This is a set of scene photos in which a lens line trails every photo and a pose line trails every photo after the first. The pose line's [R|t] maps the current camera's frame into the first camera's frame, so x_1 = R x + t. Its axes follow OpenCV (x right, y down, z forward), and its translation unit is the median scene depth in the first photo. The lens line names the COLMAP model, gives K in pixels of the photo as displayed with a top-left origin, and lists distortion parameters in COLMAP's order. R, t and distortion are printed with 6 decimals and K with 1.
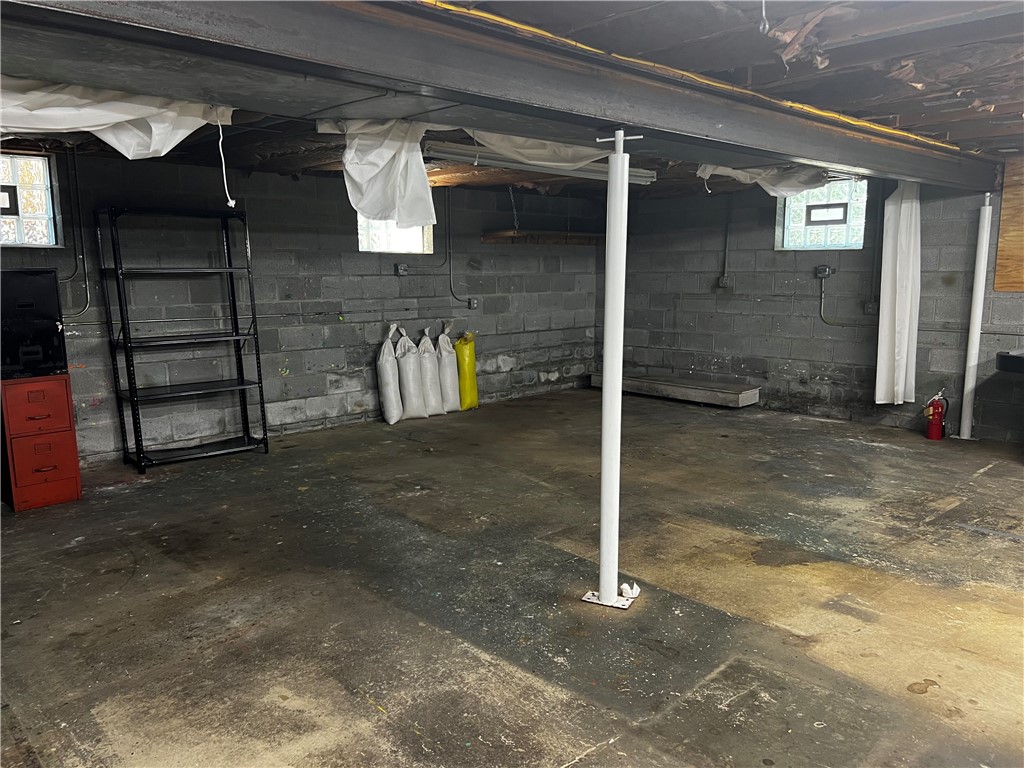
lens RADIAL K [[774.6, 0, 512.1], [0, 774.6, 387.2], [0, 0, 1]] dist [0.071575, -0.072659]
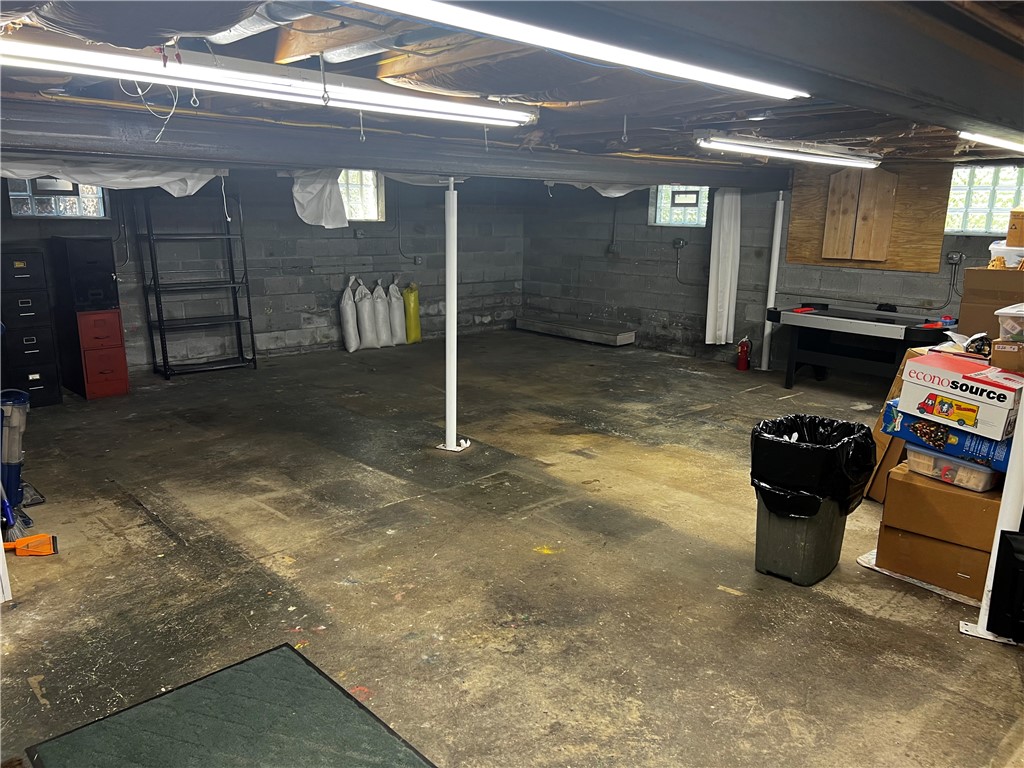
lens RADIAL K [[774.6, 0, 511.1], [0, 774.6, 385.0], [0, 0, 1]] dist [0.071575, -0.072659]
pose [[0.999773, 0.021273, 0.000713, 0.159837], [-0.021271, 0.997390, 0.068994, 0.007912], [0.000756, -0.068994, 0.997617, -0.441908]]
